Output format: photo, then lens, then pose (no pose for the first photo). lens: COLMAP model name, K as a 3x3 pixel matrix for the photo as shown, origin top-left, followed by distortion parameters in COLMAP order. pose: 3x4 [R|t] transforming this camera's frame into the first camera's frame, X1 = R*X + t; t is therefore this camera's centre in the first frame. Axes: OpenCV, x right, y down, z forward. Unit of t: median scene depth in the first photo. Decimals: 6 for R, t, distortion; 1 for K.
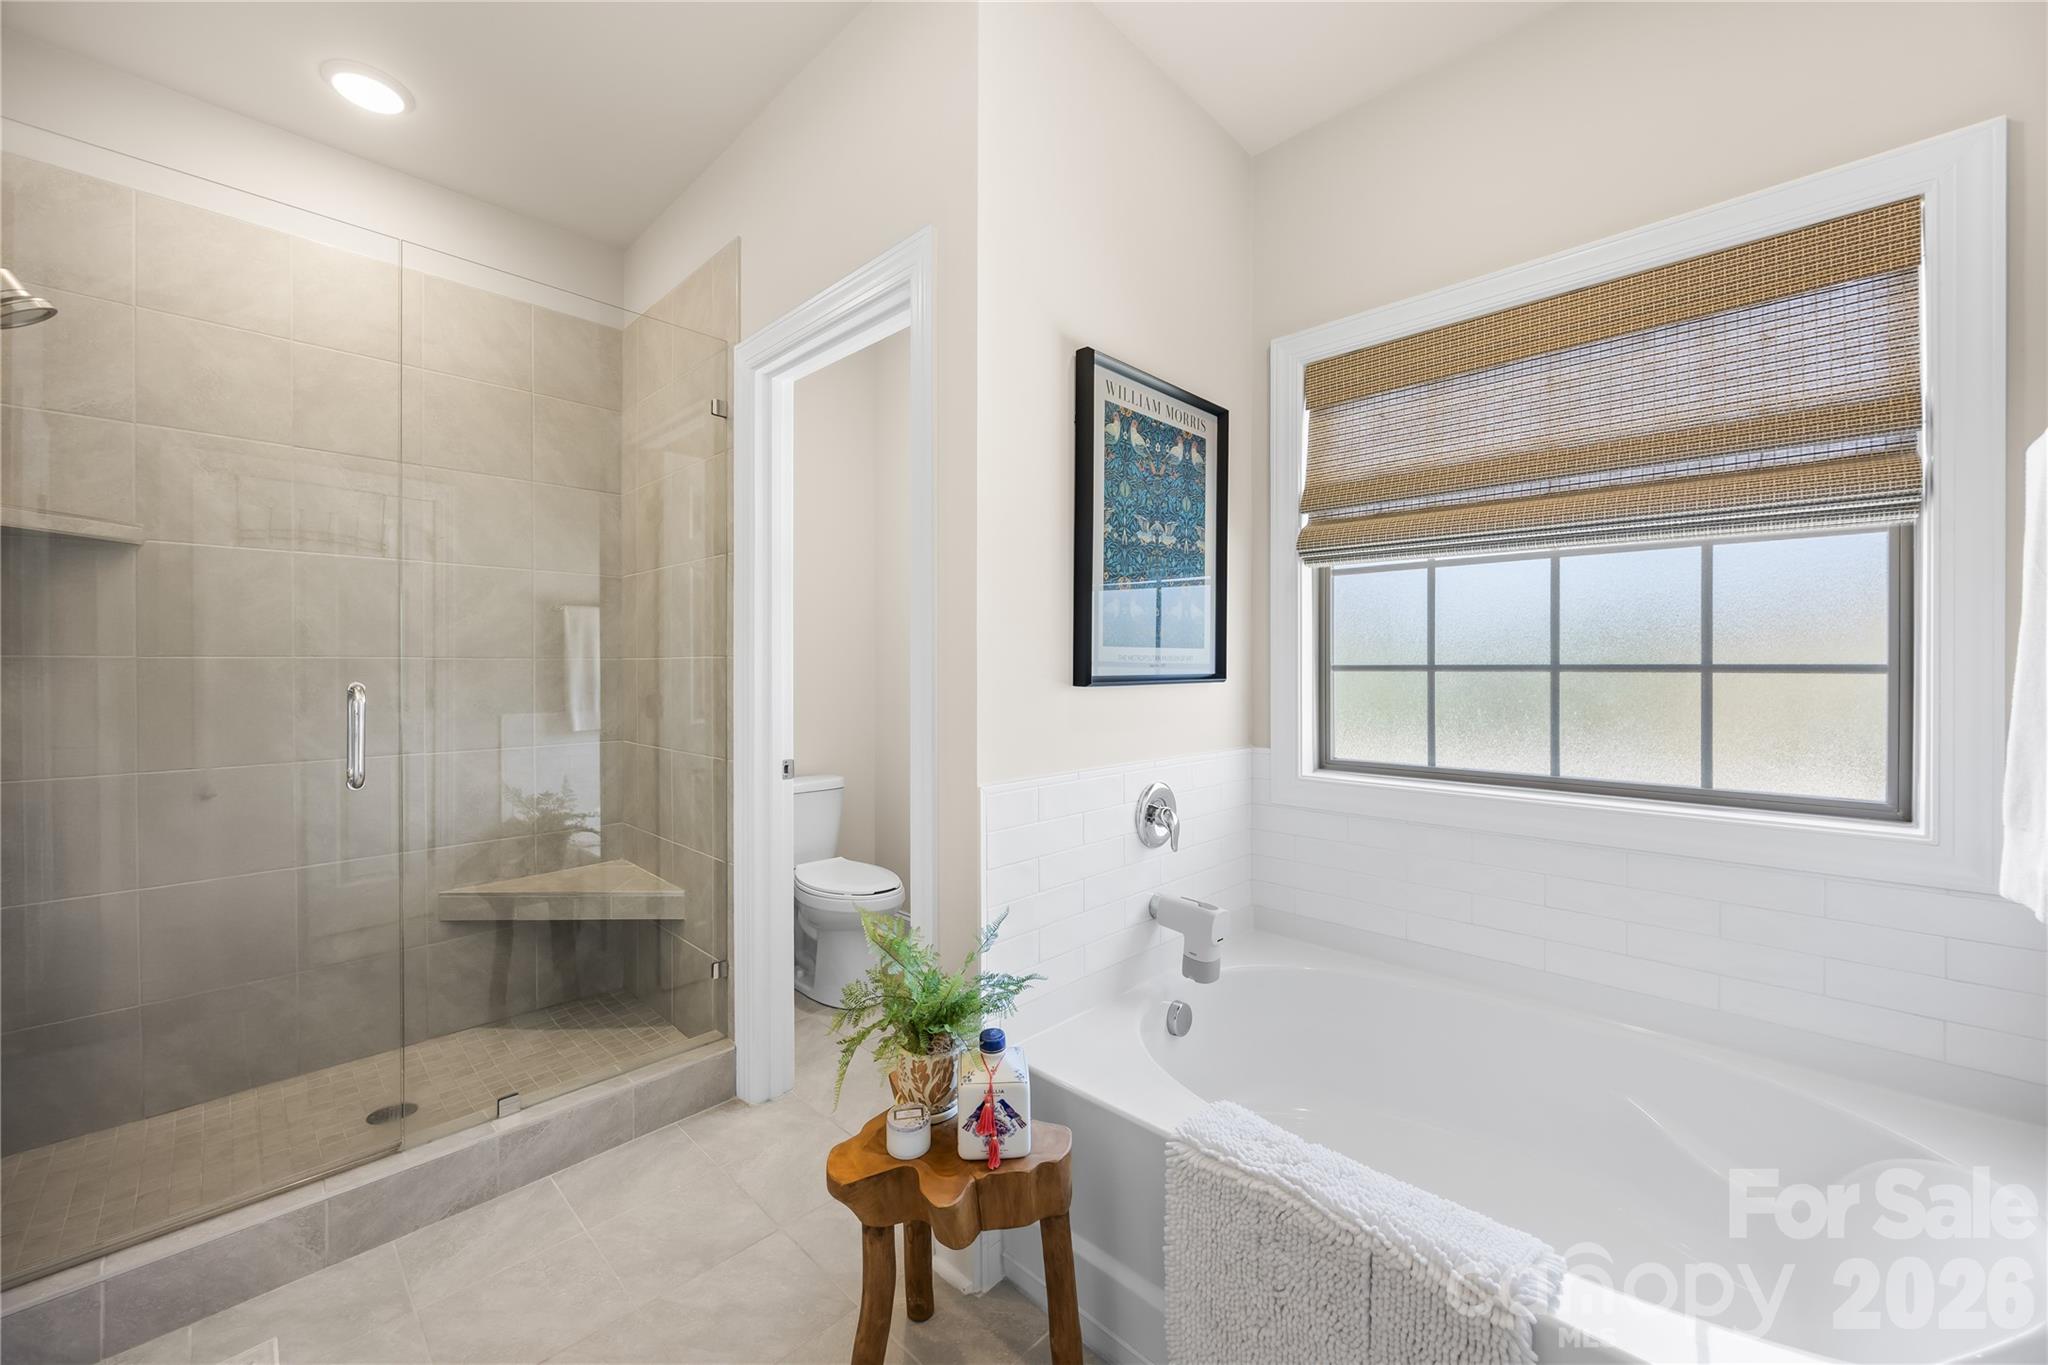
lens RADIAL K [[788.0, 0, 1024.9], [0, 788.0, 660.8], [0, 0, 1]] dist [0.000180, 0.000133]
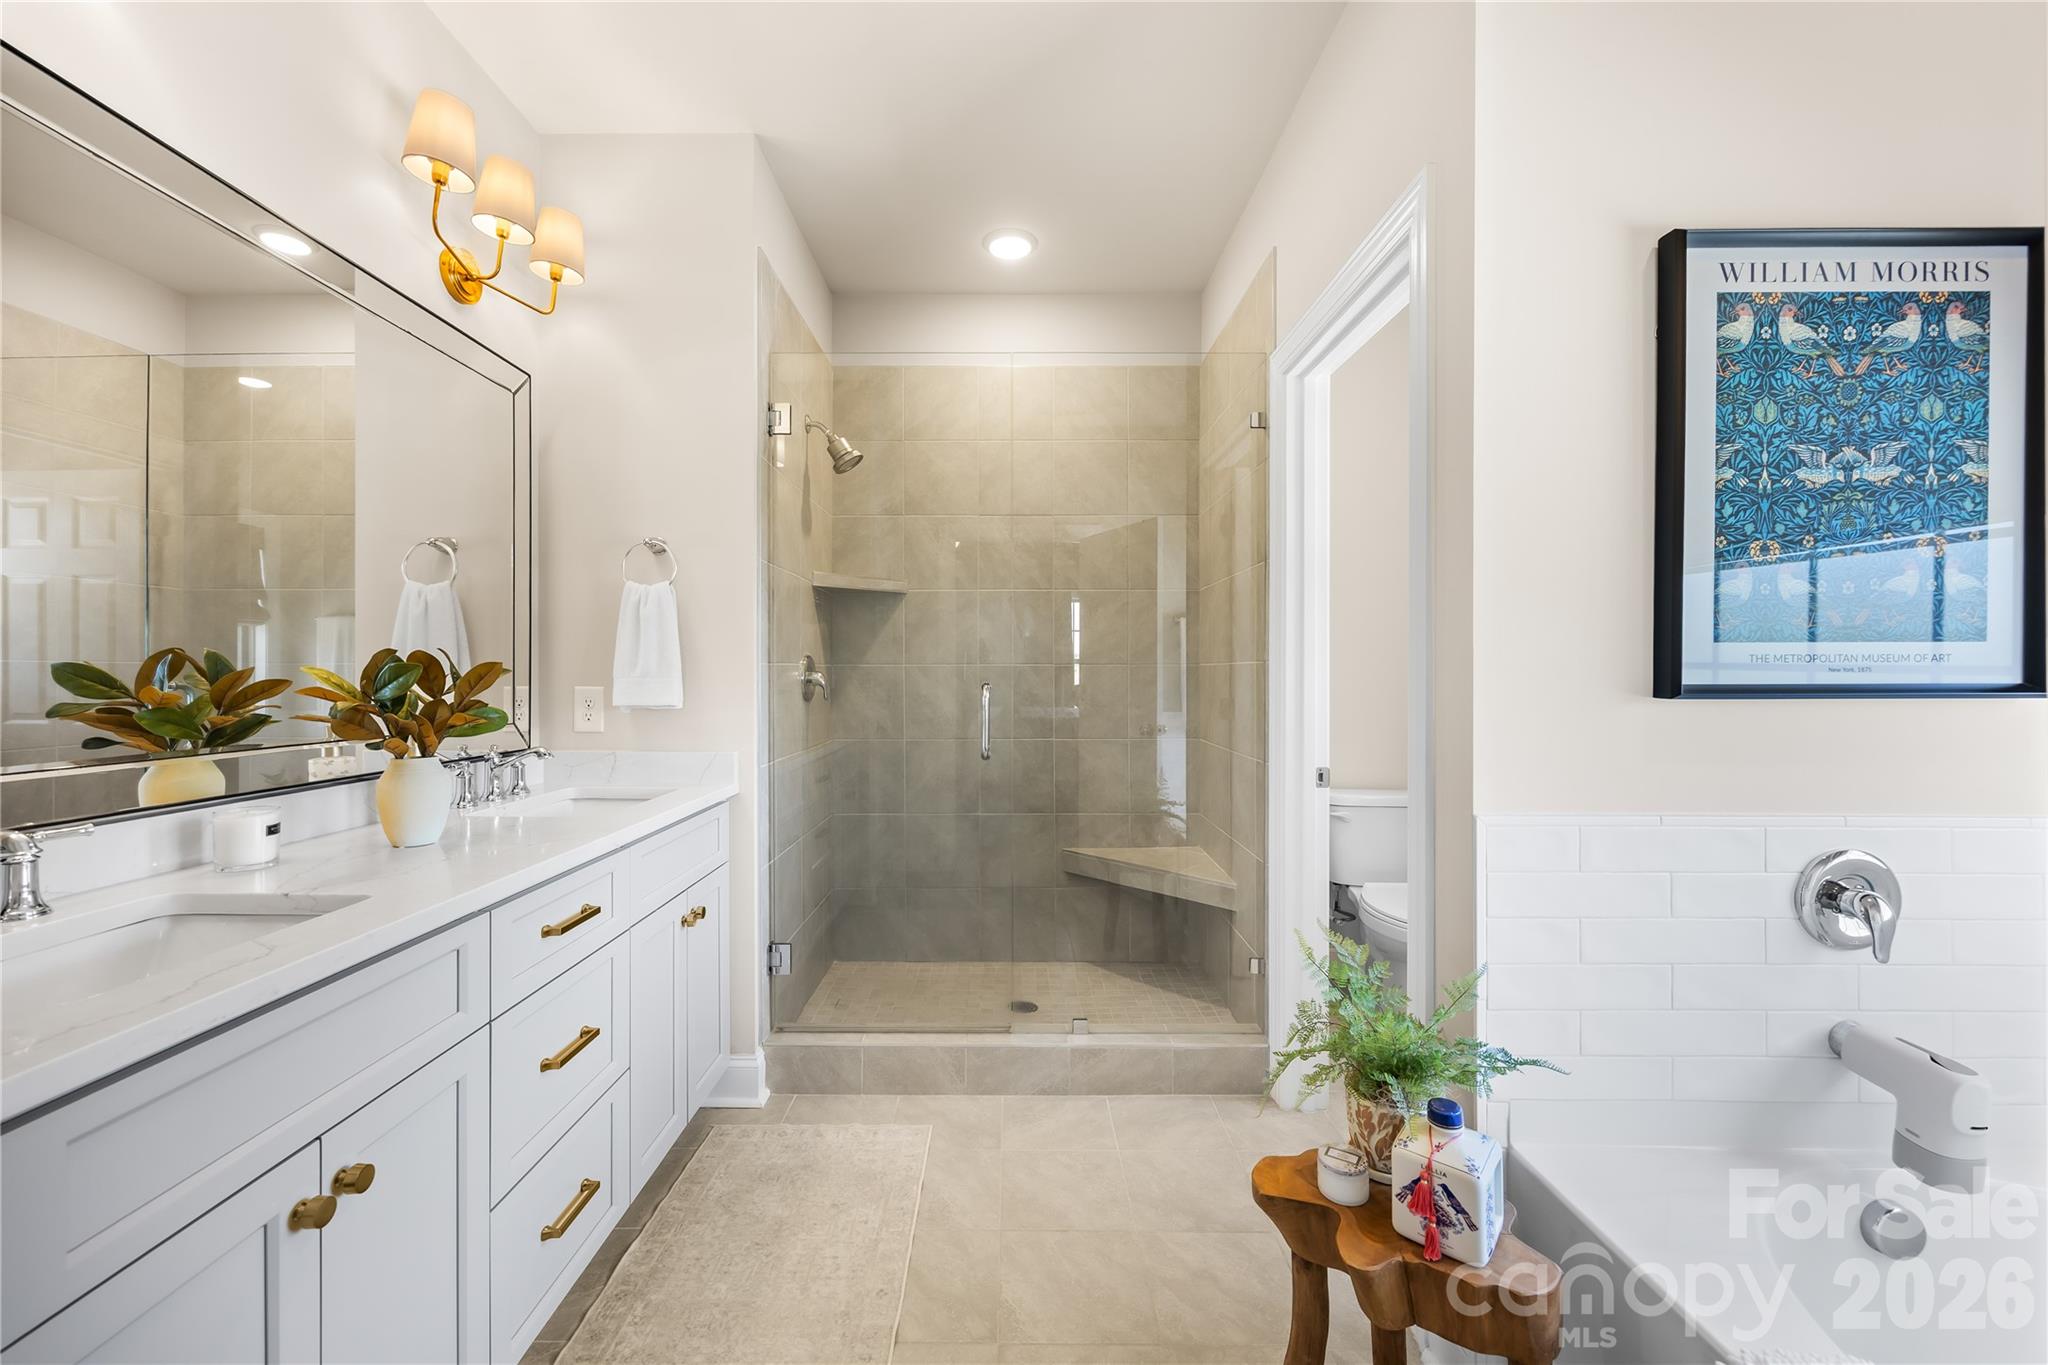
lens RADIAL K [[809.2, 0, 1013.4], [0, 809.2, 665.8], [0, 0, 1]] dist [-0.001933, 0.000203]
pose [[0.692055, -0.004229, -0.721832, 0.179128], [0.003548, 0.999991, -0.002457, 0.001911], [0.721836, -0.000860, 0.692064, 0.045197]]
